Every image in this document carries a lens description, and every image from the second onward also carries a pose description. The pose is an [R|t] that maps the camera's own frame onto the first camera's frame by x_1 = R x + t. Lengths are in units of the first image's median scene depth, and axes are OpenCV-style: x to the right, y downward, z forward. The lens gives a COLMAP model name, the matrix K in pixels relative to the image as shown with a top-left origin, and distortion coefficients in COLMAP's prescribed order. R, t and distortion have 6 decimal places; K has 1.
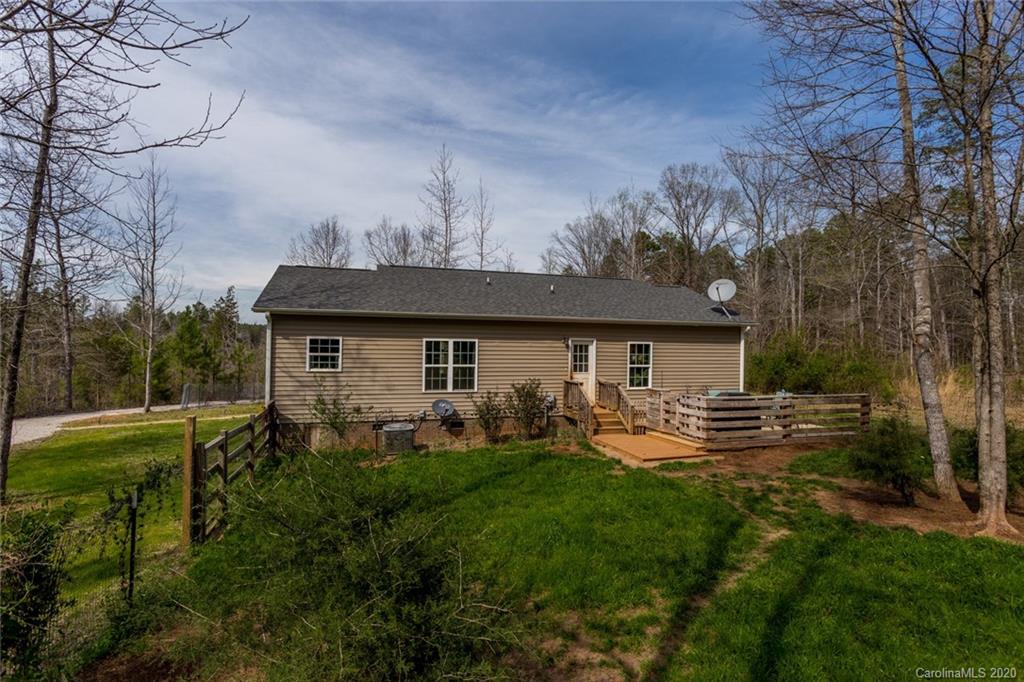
lens RADIAL K [[481.0, 0, 502.5], [0, 481.0, 341.2], [0, 0, 1]] dist [0.001654, 0.002025]
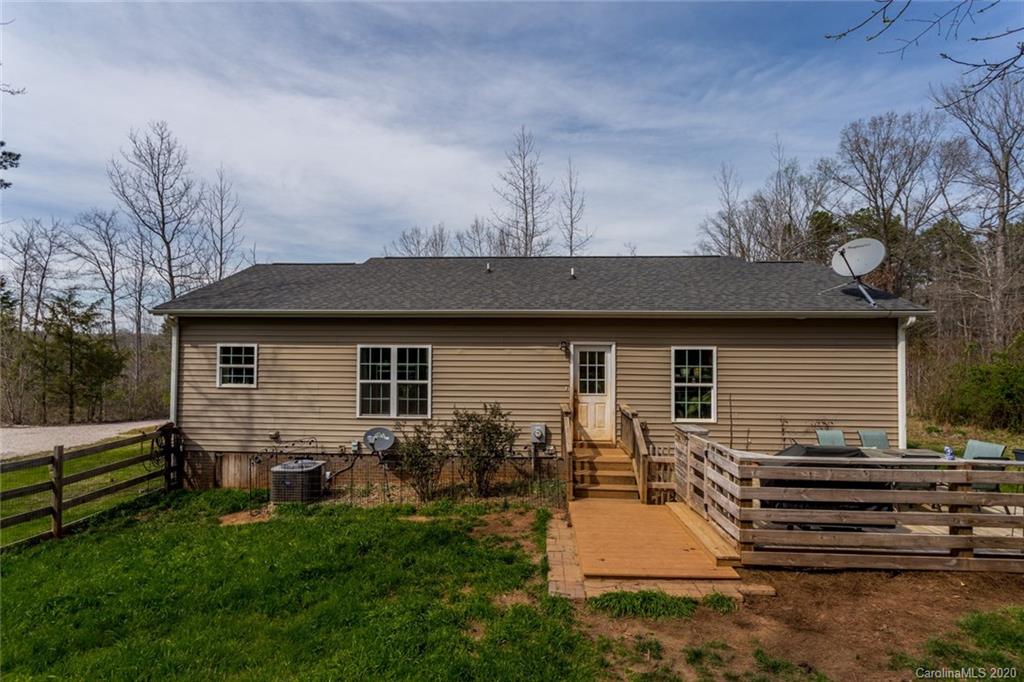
lens RADIAL K [[481.0, 0, 502.9], [0, 481.0, 340.0], [0, 0, 1]] dist [0.001654, 0.002025]
pose [[0.943702, -0.015361, -0.330440, 0.289528], [0.008678, 0.999727, -0.021691, 0.005021], [0.330683, 0.017603, 0.943578, 0.365785]]
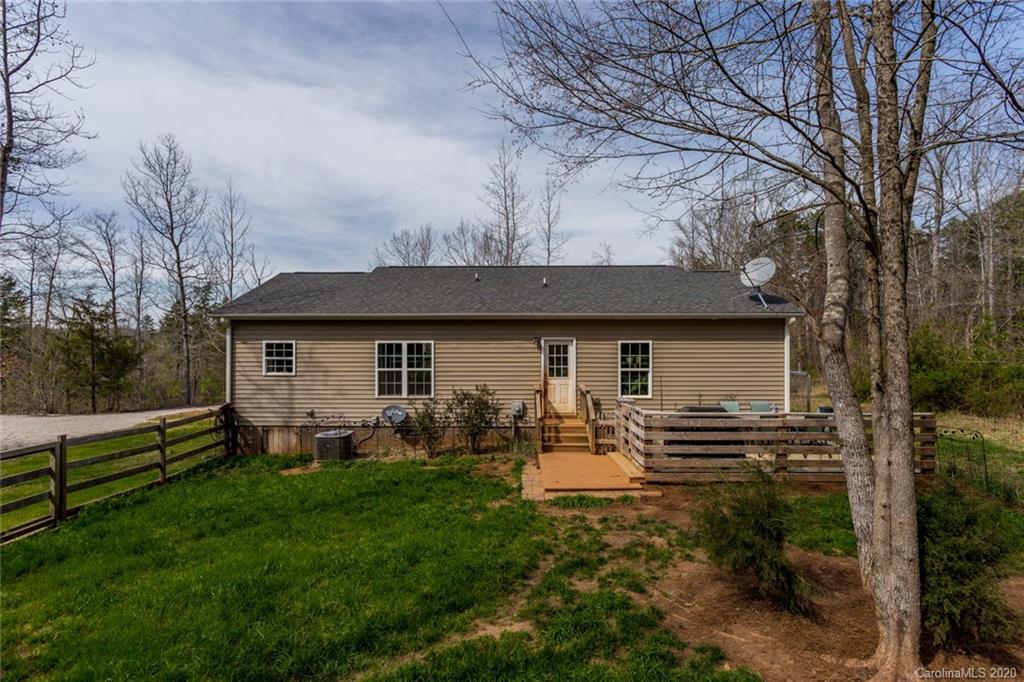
lens RADIAL K [[481.0, 0, 502.8], [0, 481.0, 341.7], [0, 0, 1]] dist [0.001654, 0.002025]
pose [[0.954599, -0.015496, -0.297489, 0.352534], [0.015712, 0.999875, -0.001665, 0.001380], [0.297478, -0.003085, 0.954724, 0.165076]]
